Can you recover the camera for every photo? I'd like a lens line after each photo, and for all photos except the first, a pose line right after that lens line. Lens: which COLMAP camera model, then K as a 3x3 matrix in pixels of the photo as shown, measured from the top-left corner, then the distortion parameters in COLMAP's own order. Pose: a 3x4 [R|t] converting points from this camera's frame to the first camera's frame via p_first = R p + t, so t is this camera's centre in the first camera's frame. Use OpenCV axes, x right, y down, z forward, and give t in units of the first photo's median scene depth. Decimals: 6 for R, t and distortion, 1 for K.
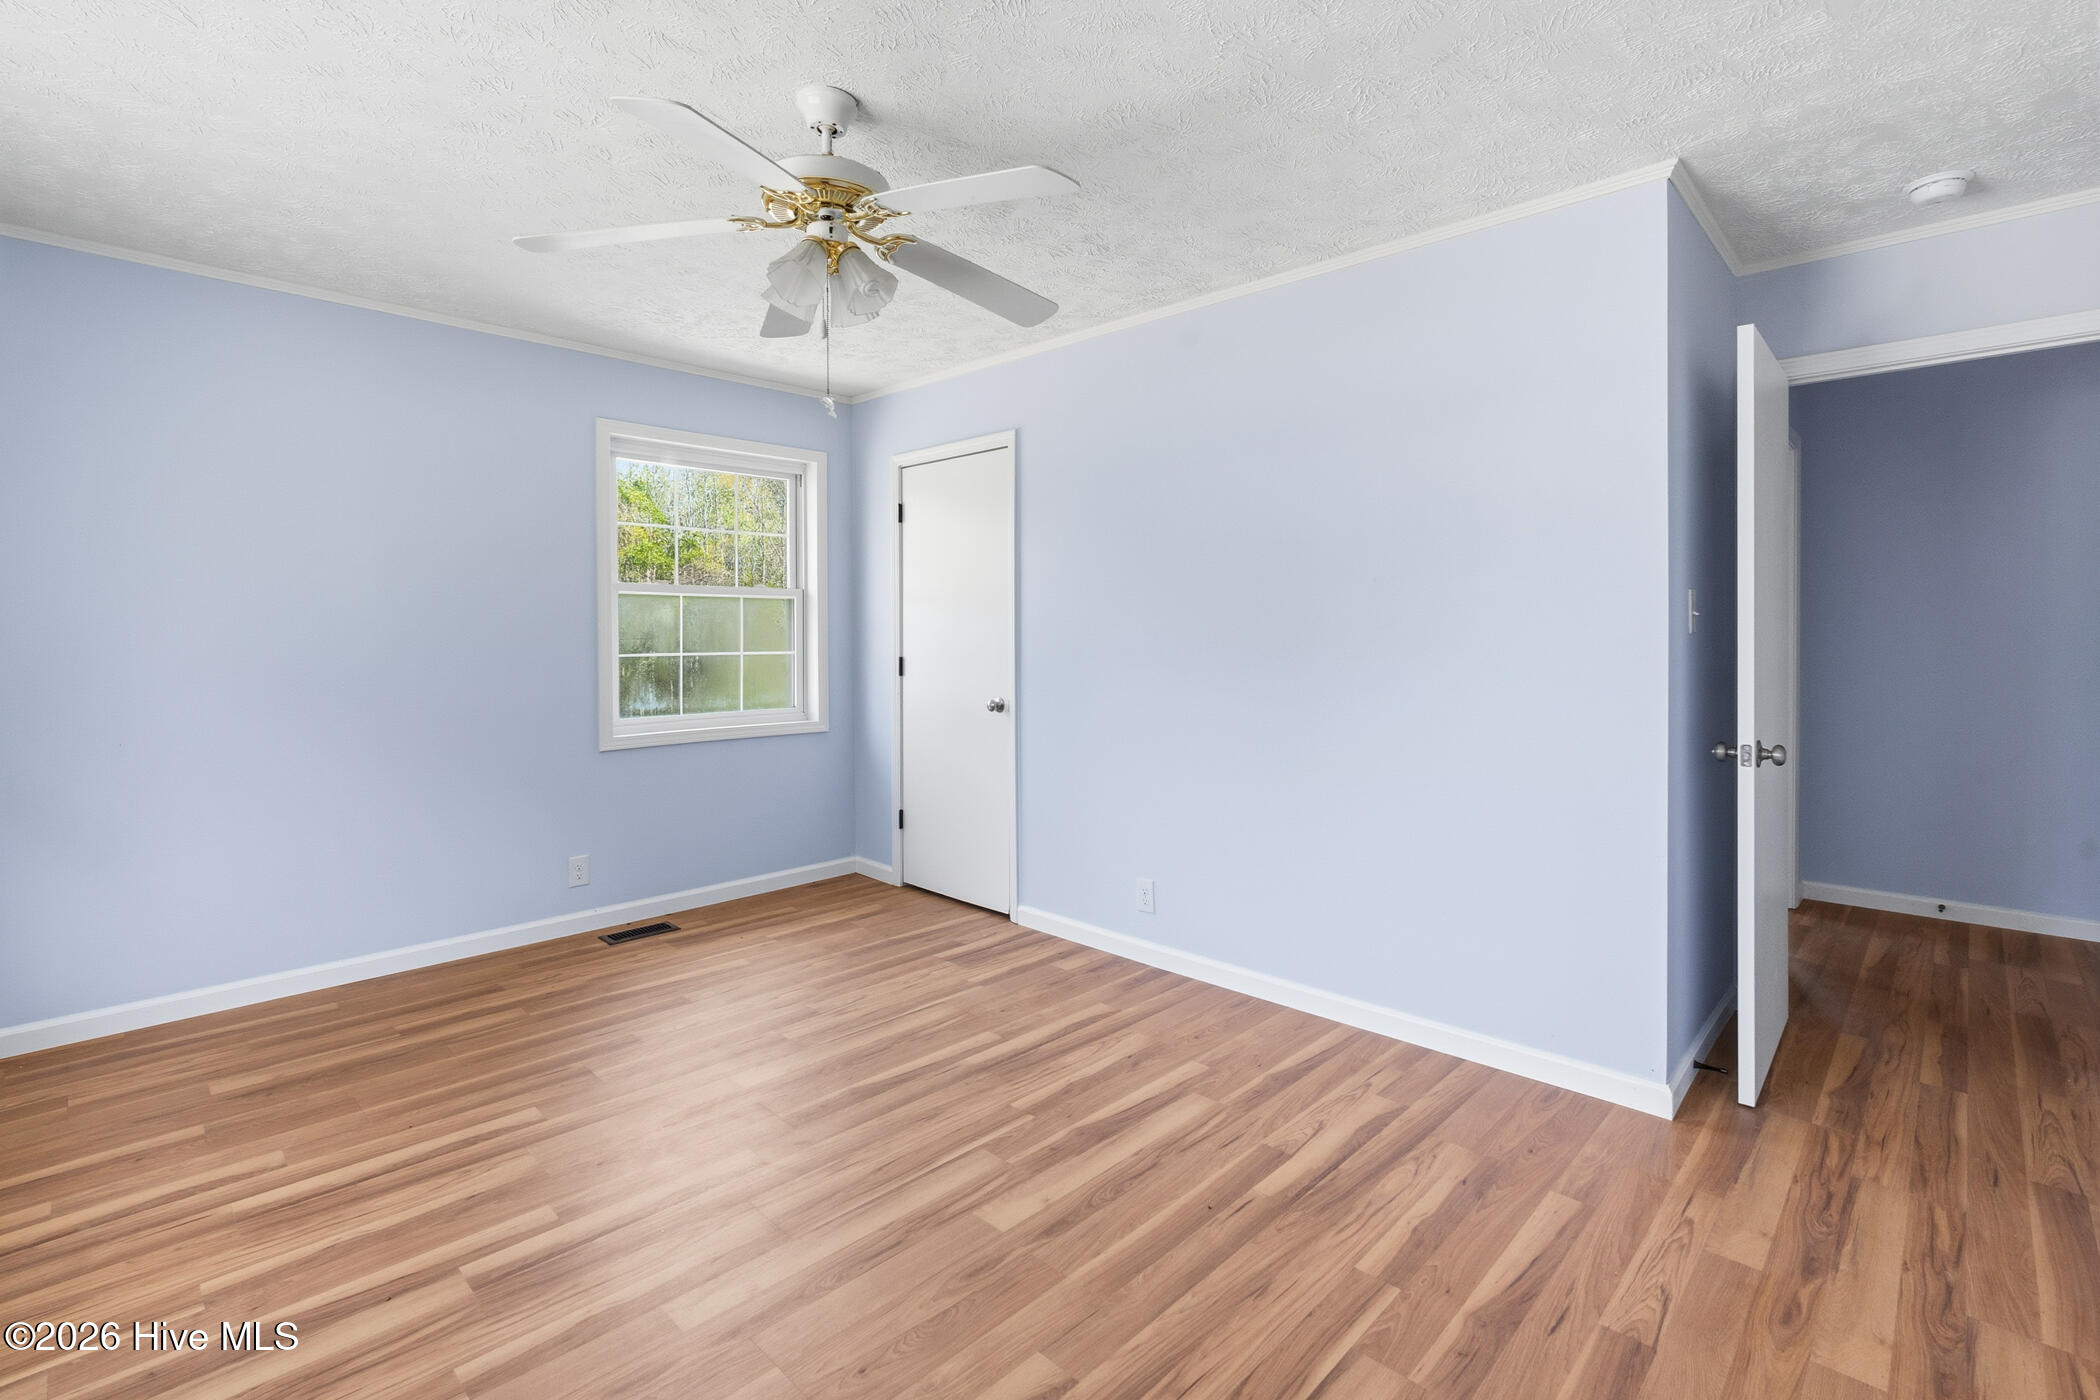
lens RADIAL K [[945.7, 0, 1018.6], [0, 945.7, 651.7], [0, 0, 1]] dist [0.046165, -0.034959]
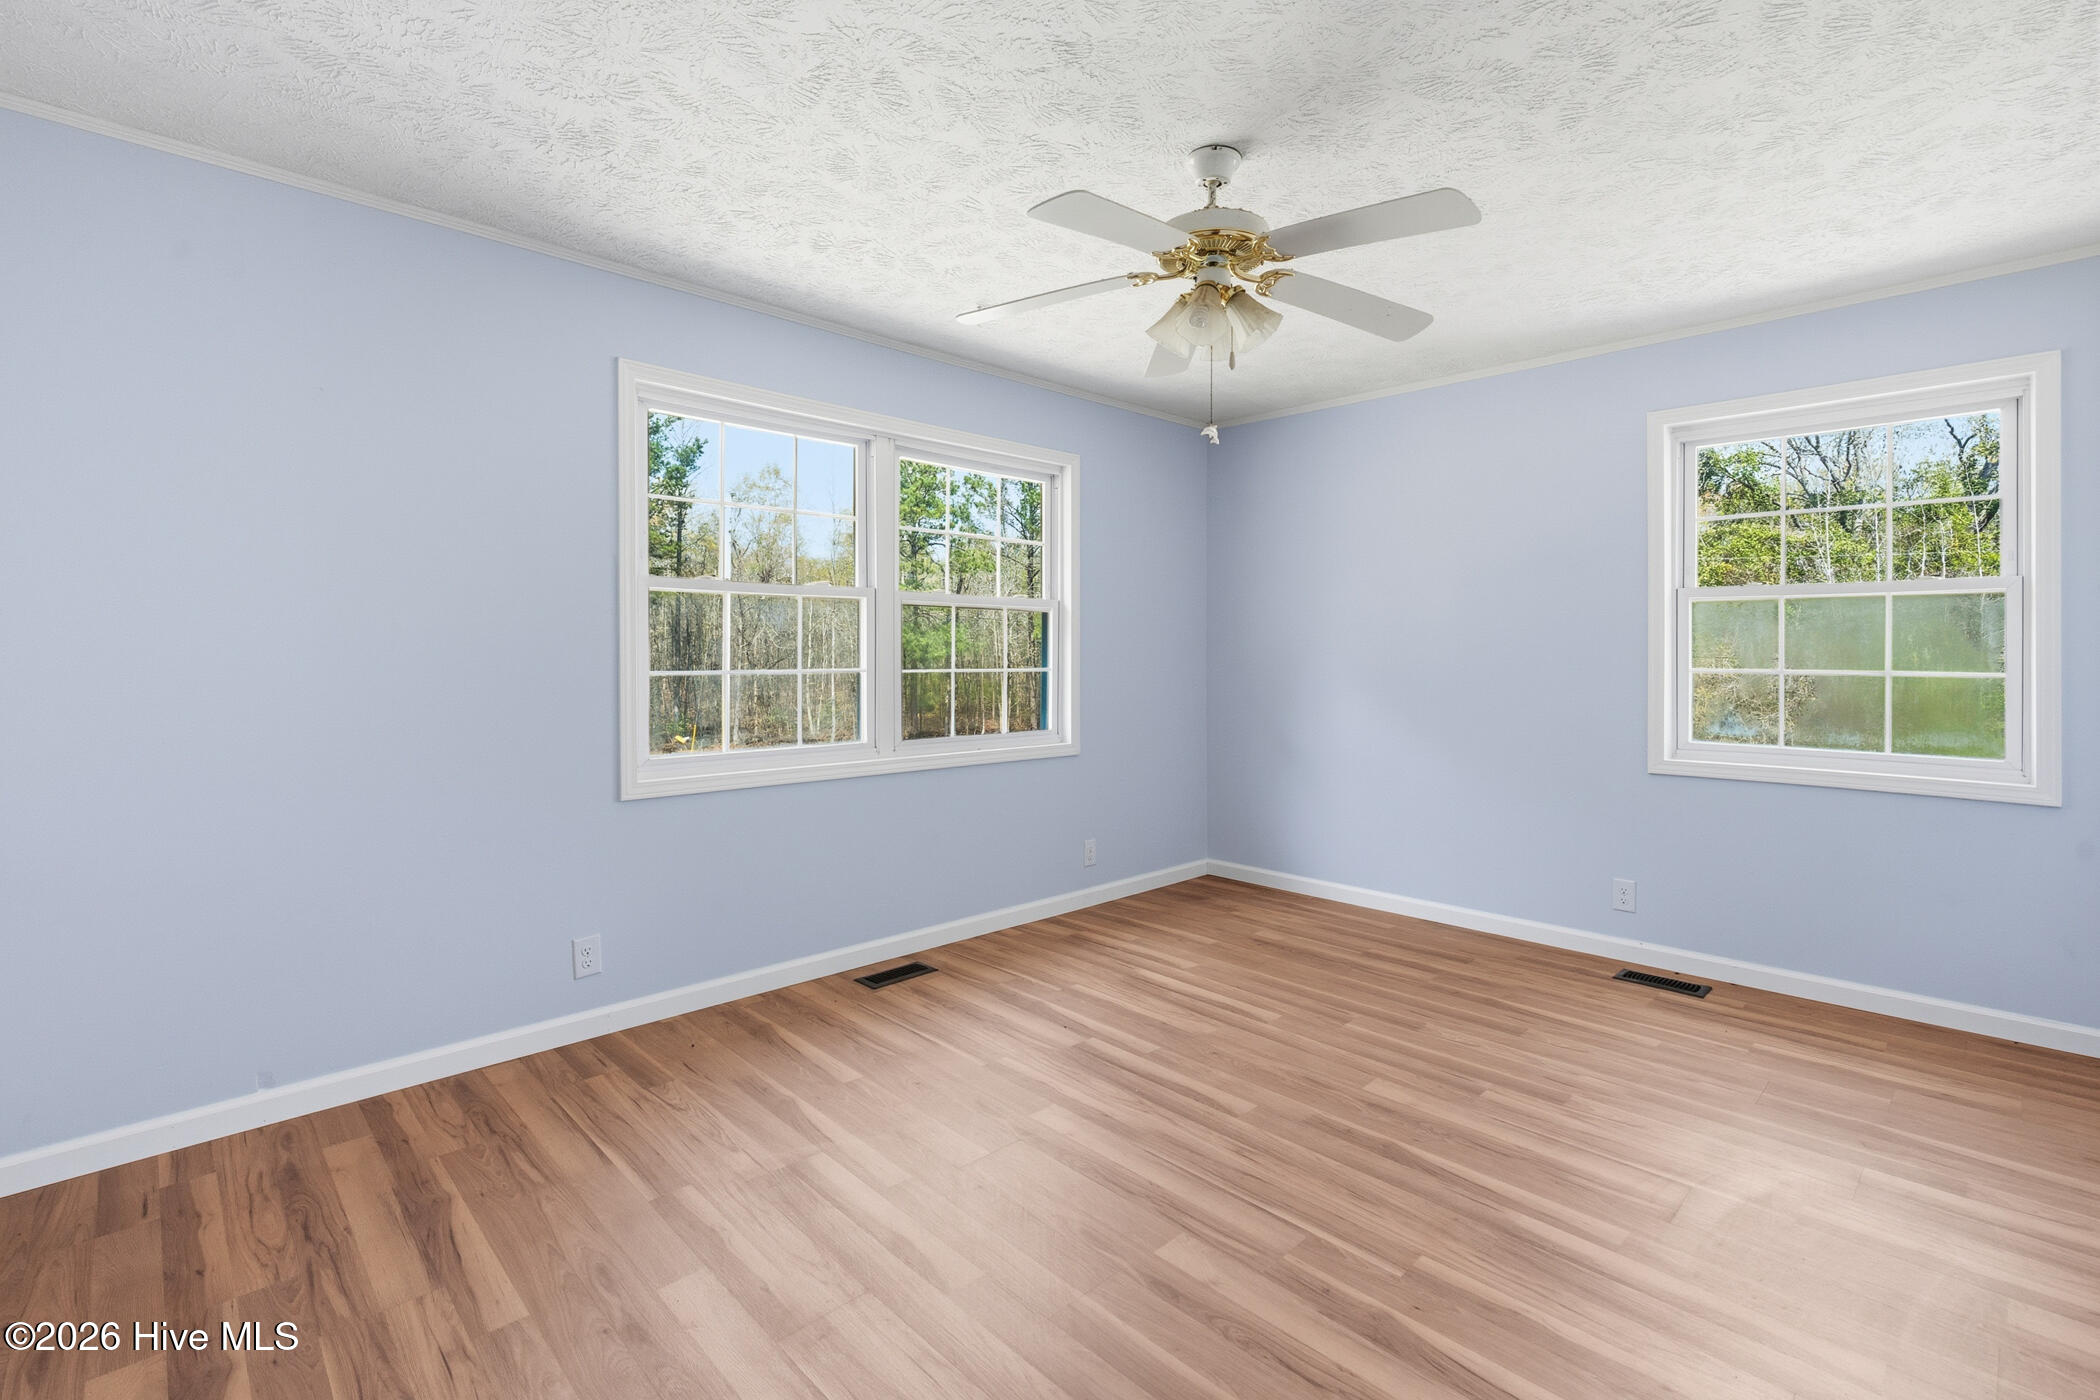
lens RADIAL K [[945.0, 0, 1052.6], [0, 945.0, 641.2], [0, 0, 1]] dist [-0.015285, 0.000186]
pose [[-0.022557, -0.000335, -0.999746, 0.599983], [-0.008092, 0.999967, -0.000152, -0.023328], [0.999713, 0.008086, -0.022559, 0.548842]]
